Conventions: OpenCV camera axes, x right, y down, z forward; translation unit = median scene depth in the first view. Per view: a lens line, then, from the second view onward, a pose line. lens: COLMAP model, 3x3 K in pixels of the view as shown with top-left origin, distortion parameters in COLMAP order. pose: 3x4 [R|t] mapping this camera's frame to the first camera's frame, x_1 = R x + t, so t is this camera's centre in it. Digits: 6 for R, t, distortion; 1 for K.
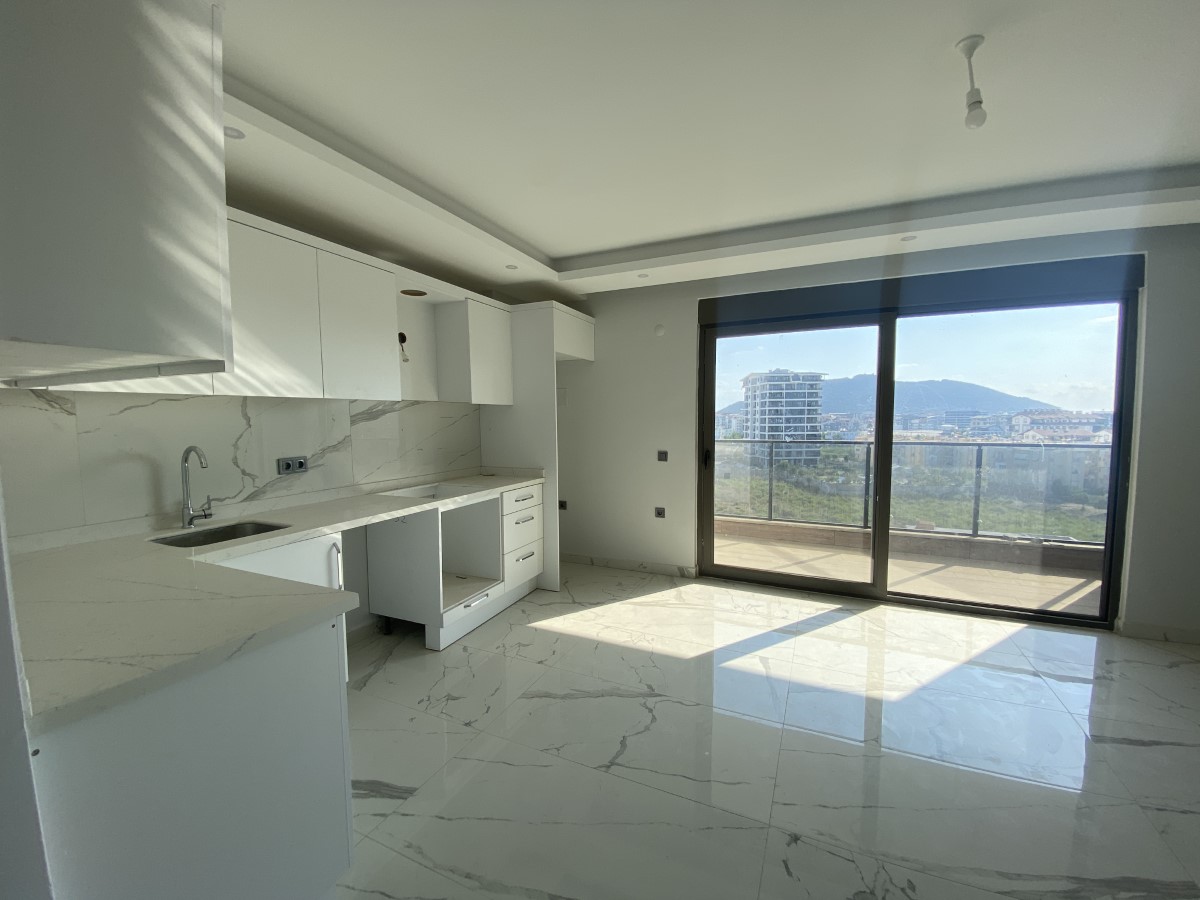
lens RADIAL K [[490.0, 0, 601.2], [0, 490.0, 458.4], [0, 0, 1]] dist [0.001123, -0.015001]
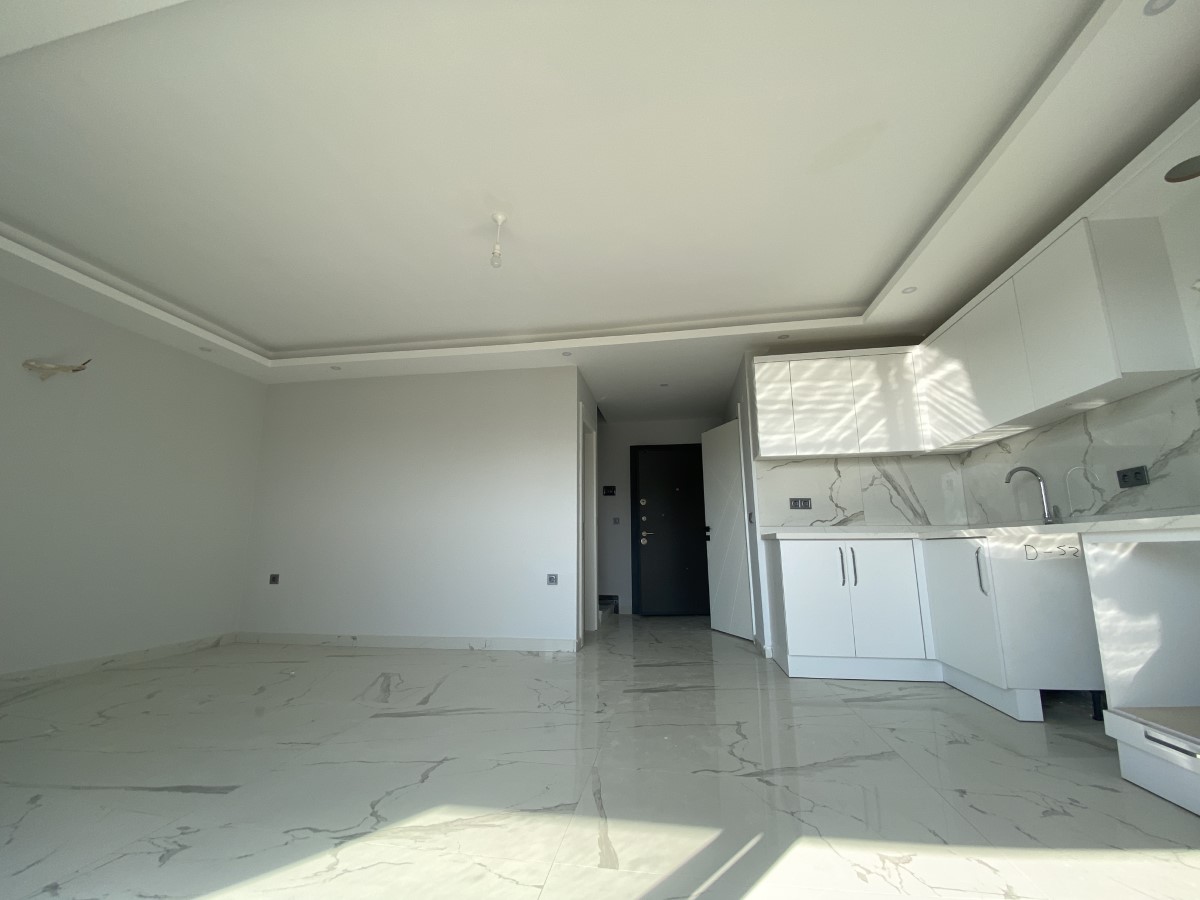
lens RADIAL K [[486.4, 0, 600.0], [0, 486.4, 450.0], [0, 0, 1]] dist [-0.000229, -0.000067]
pose [[-0.965476, -0.036882, -0.257869, 0.394947], [-0.006520, 0.993037, -0.117620, 0.057425], [0.260412, -0.111878, -0.958994, 1.239133]]
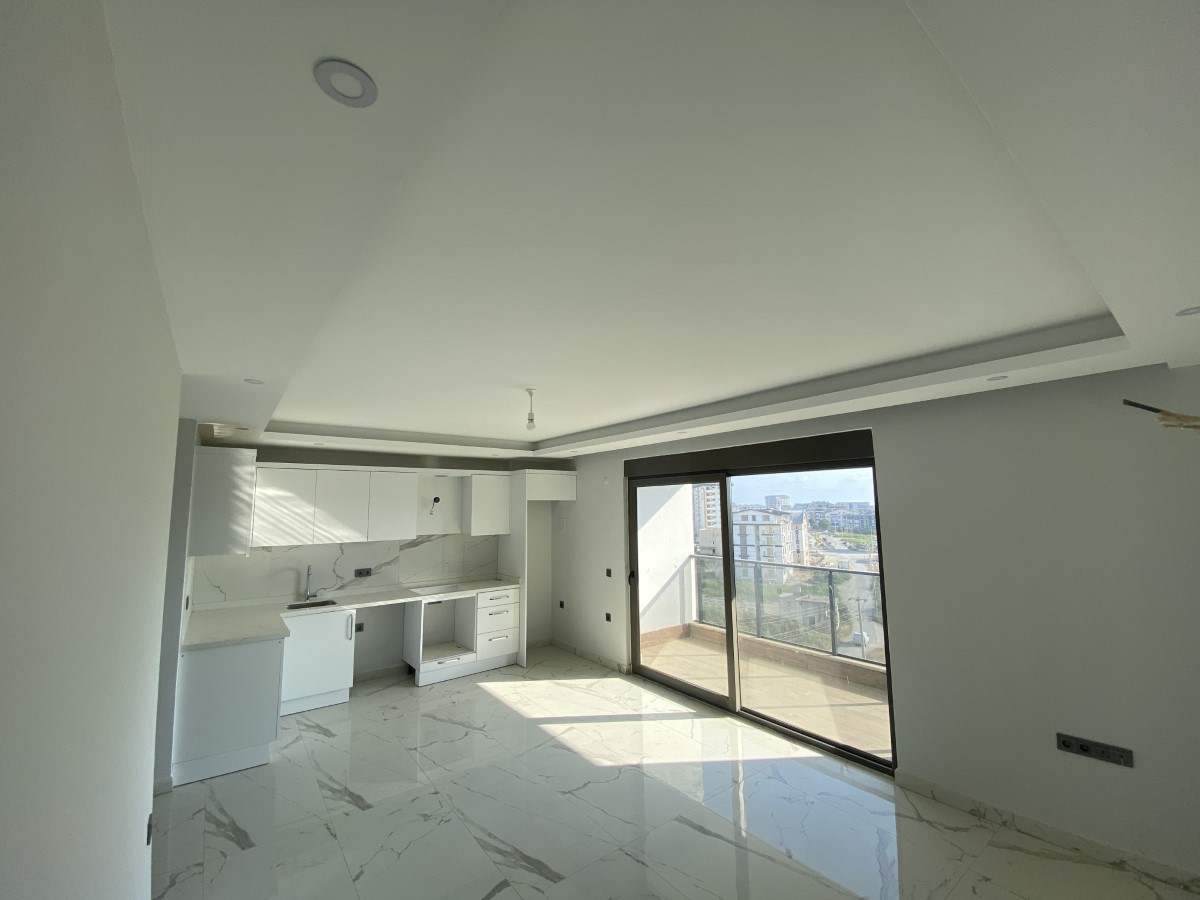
lens RADIAL K [[510.4, 0, 599.8], [0, 510.4, 445.9], [0, 0, 1]] dist [0.000494, -0.000100]
pose [[0.880016, -0.058359, -0.471346, 0.962165], [-0.032911, 0.982544, -0.183097, -0.112476], [0.473803, 0.176641, 0.862733, -0.338087]]
